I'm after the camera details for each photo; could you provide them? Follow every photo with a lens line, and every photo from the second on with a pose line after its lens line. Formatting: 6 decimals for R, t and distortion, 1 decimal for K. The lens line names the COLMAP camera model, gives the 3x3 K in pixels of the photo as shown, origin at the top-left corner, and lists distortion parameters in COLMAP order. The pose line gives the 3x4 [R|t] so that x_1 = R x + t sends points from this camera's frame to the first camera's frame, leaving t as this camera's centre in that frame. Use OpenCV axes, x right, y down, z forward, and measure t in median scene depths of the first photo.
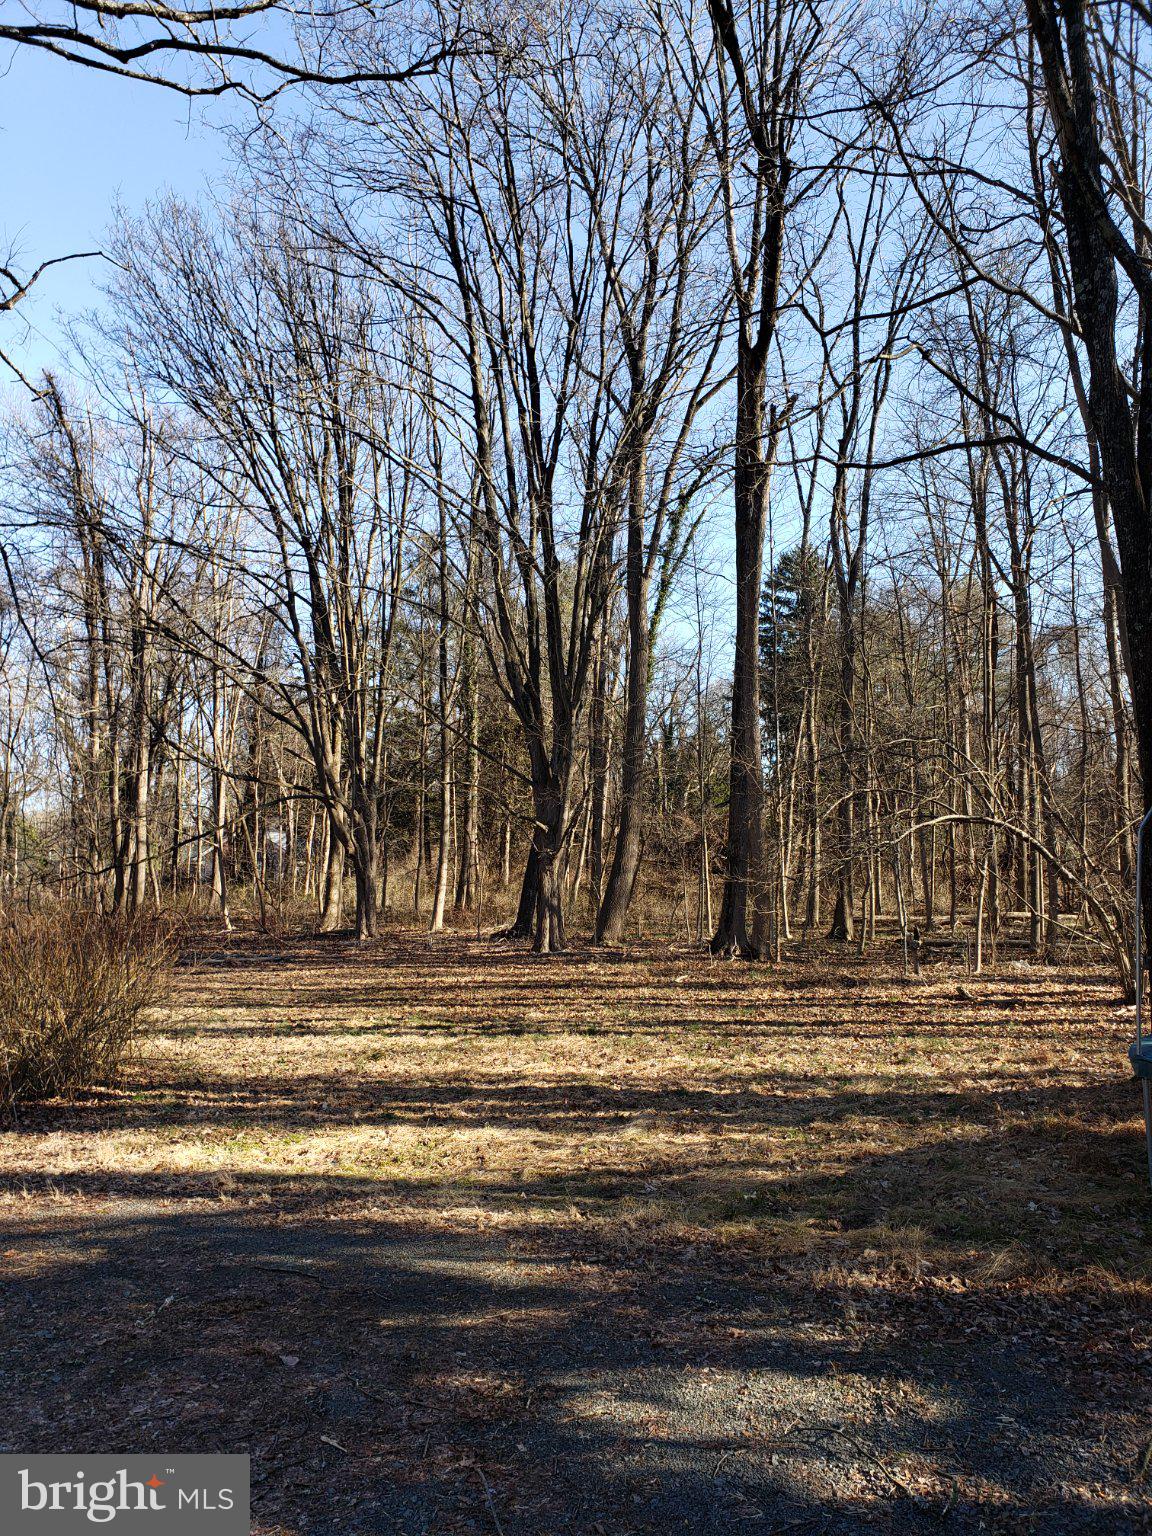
lens RADIAL K [[1192.8, 0, 571.9], [0, 1192.8, 808.3], [0, 0, 1]] dist [0.098794, -0.091234]
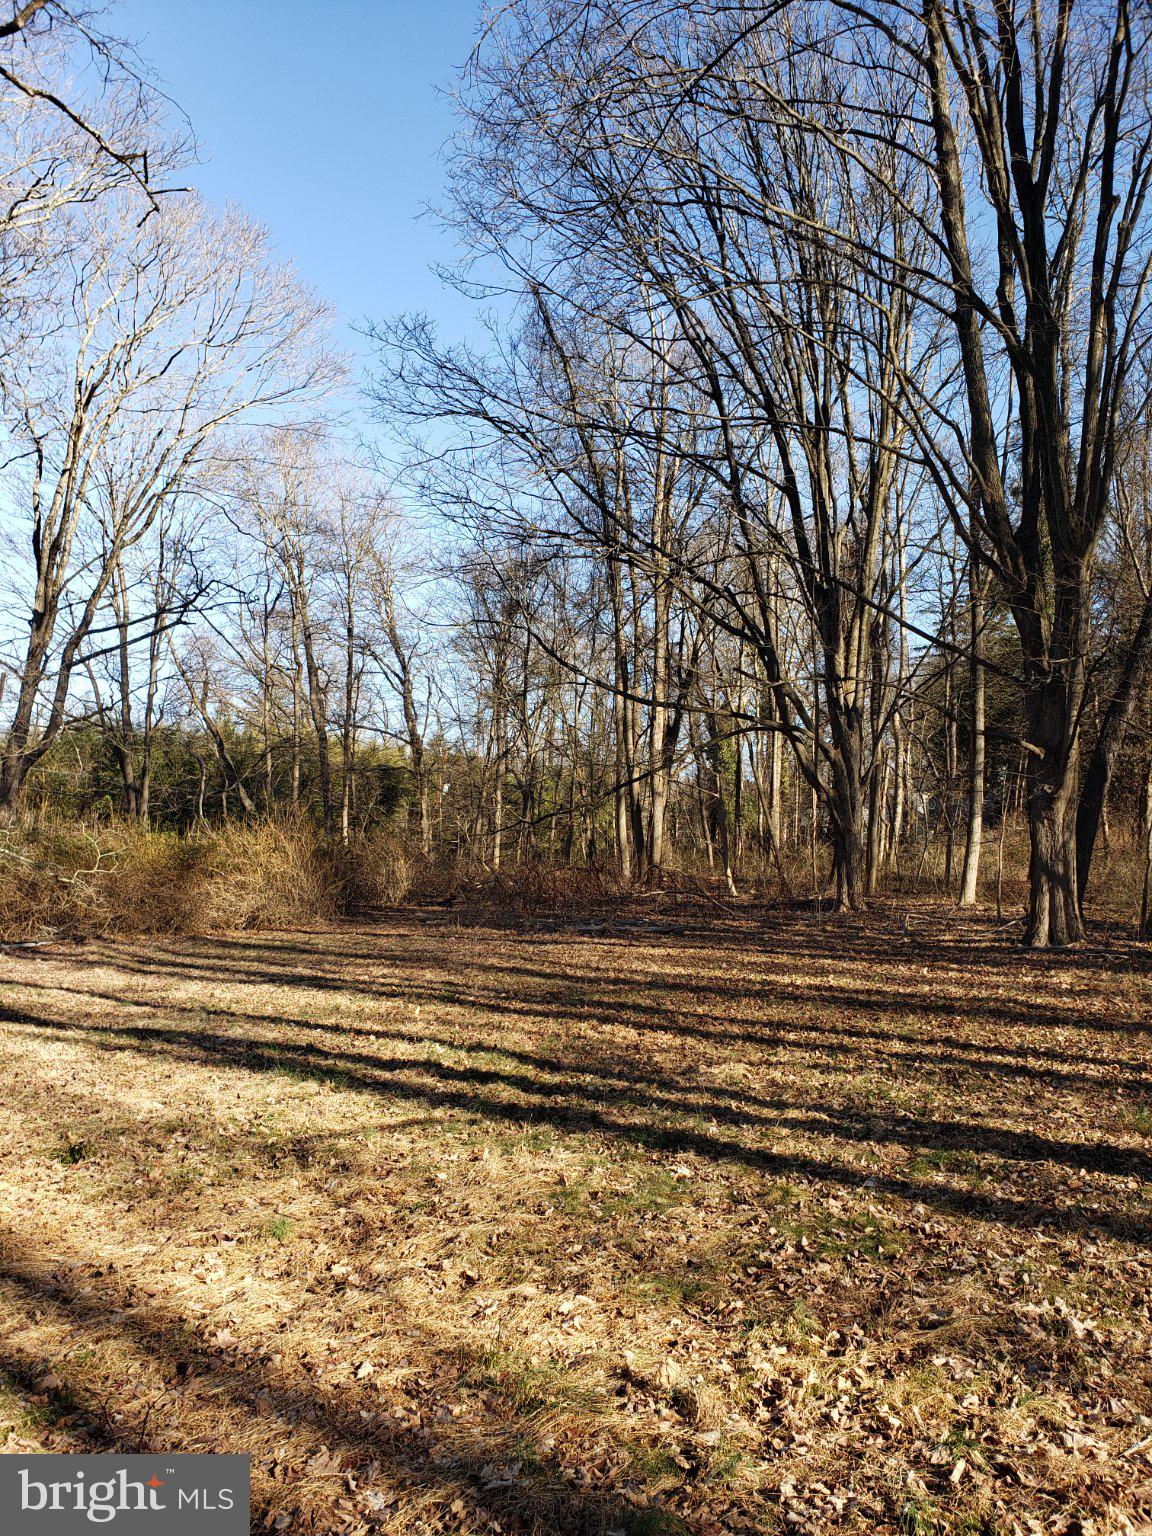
lens RADIAL K [[1205.6, 0, 570.9], [0, 1205.6, 783.1], [0, 0, 1]] dist [0.038801, 0.003403]
pose [[0.837550, -0.017949, -0.546065, 0.233629], [0.019830, 0.999800, -0.002449, 0.058880], [0.546000, -0.008777, 0.837739, 0.614278]]
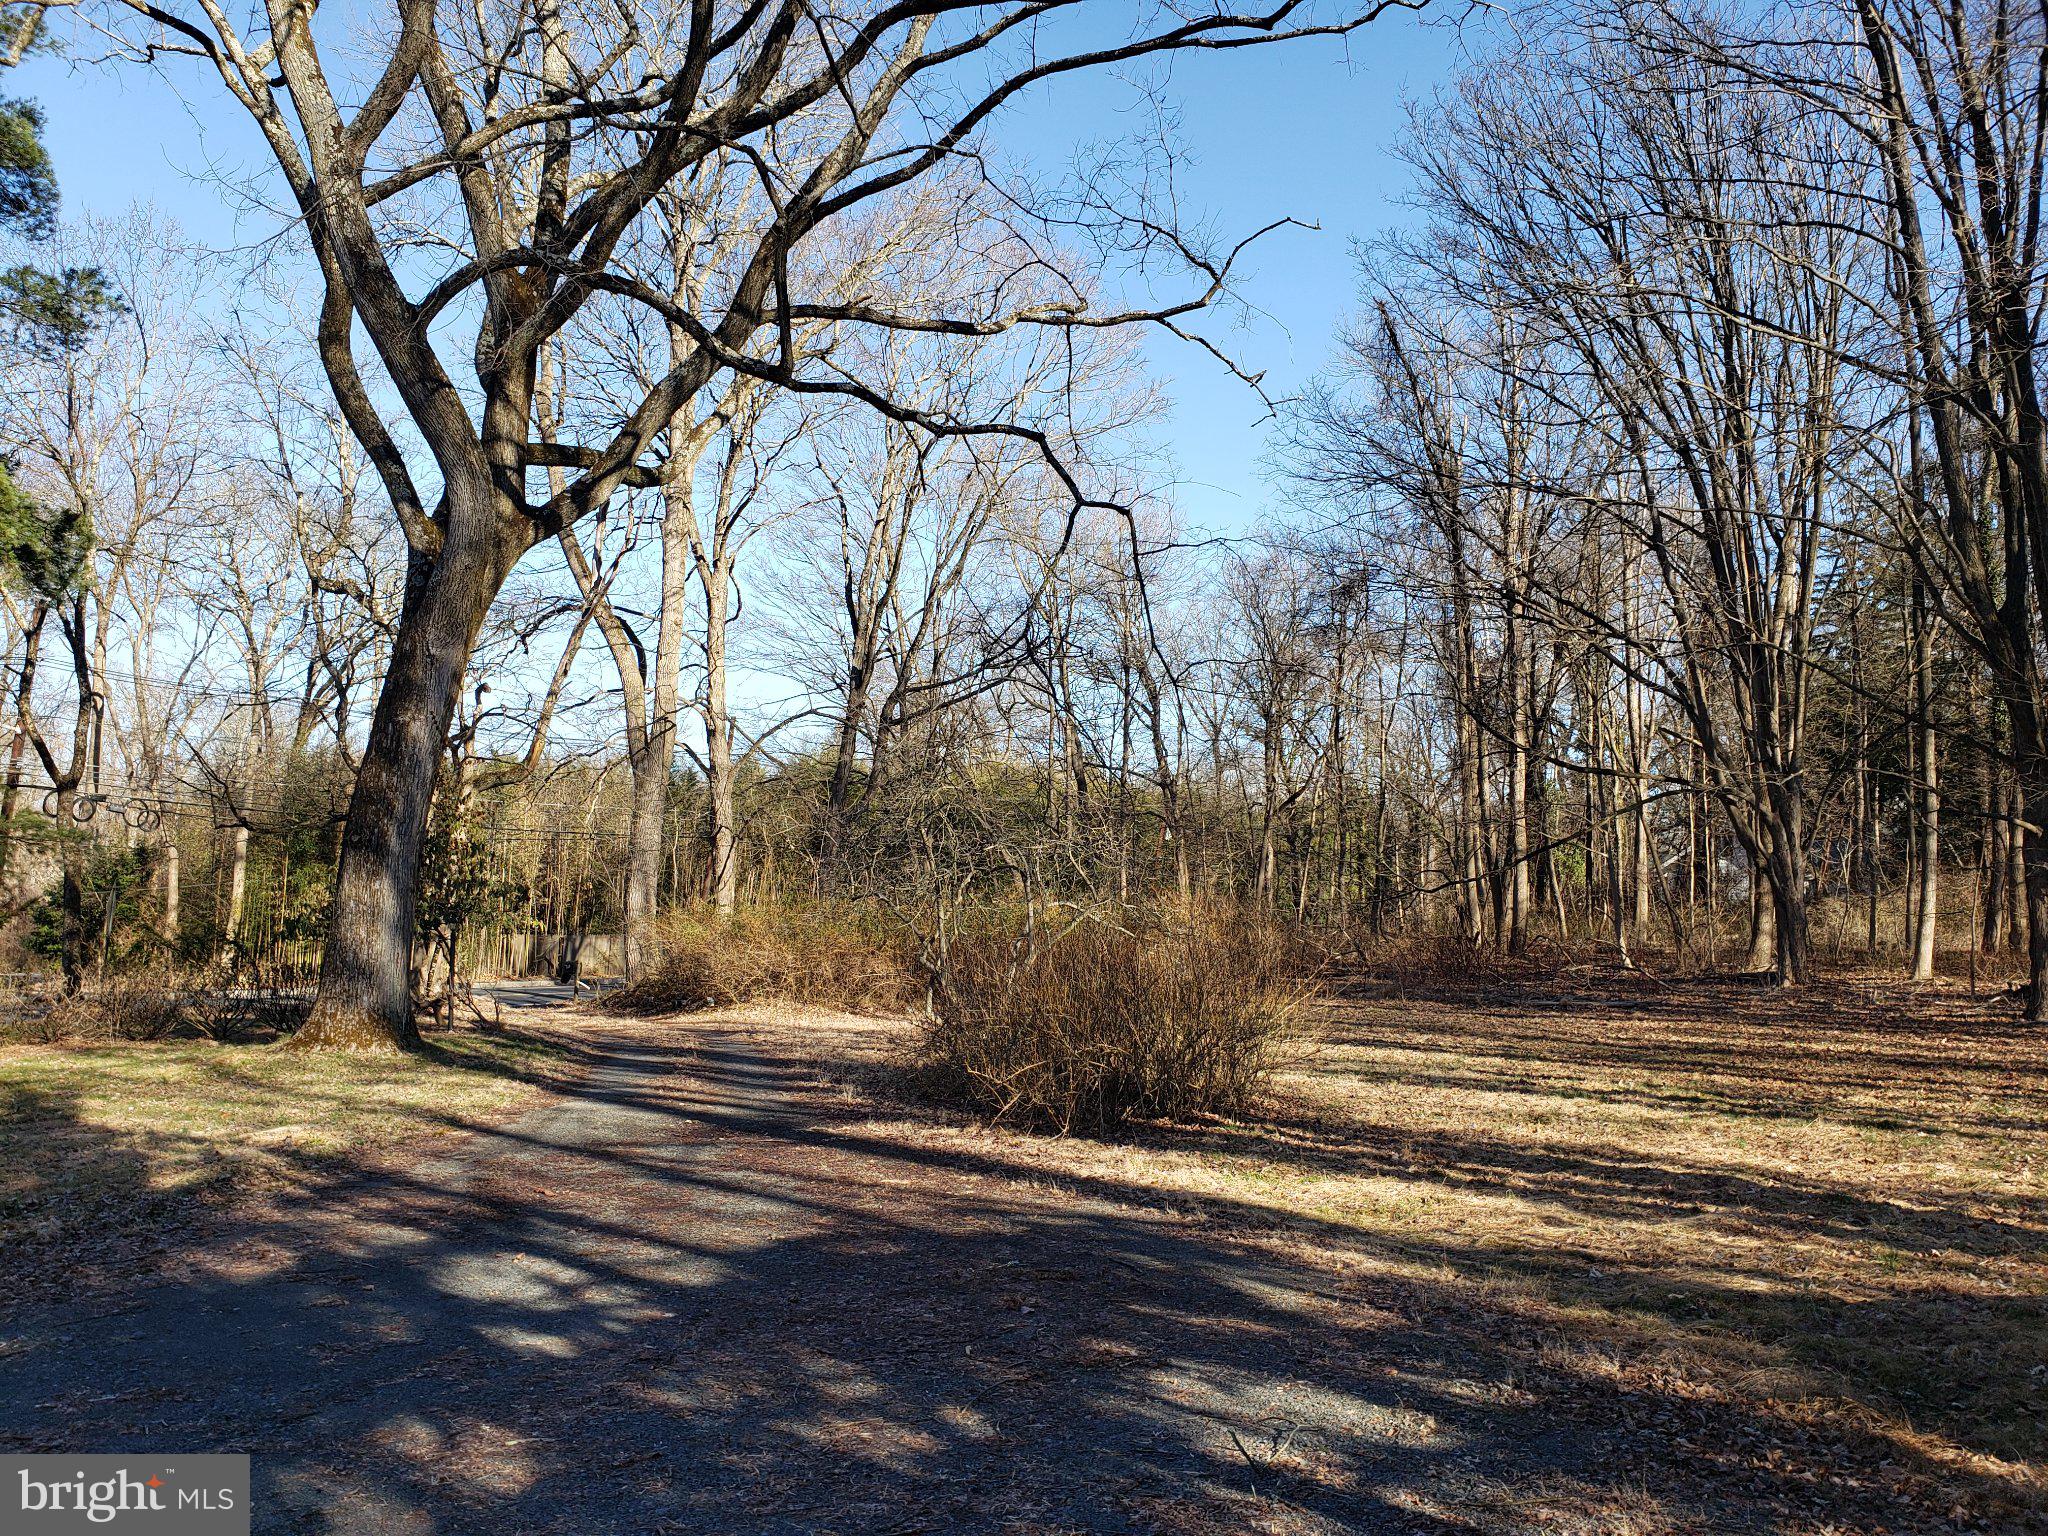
lens RADIAL K [[1609.7, 0, 1017.1], [0, 1609.7, 772.9], [0, 0, 1]] dist [0.040764, -0.003355]
pose [[0.756972, -0.044020, -0.651963, 0.265059], [0.032214, 0.999029, -0.030052, -0.007958], [0.652653, 0.001746, 0.757655, -0.066765]]
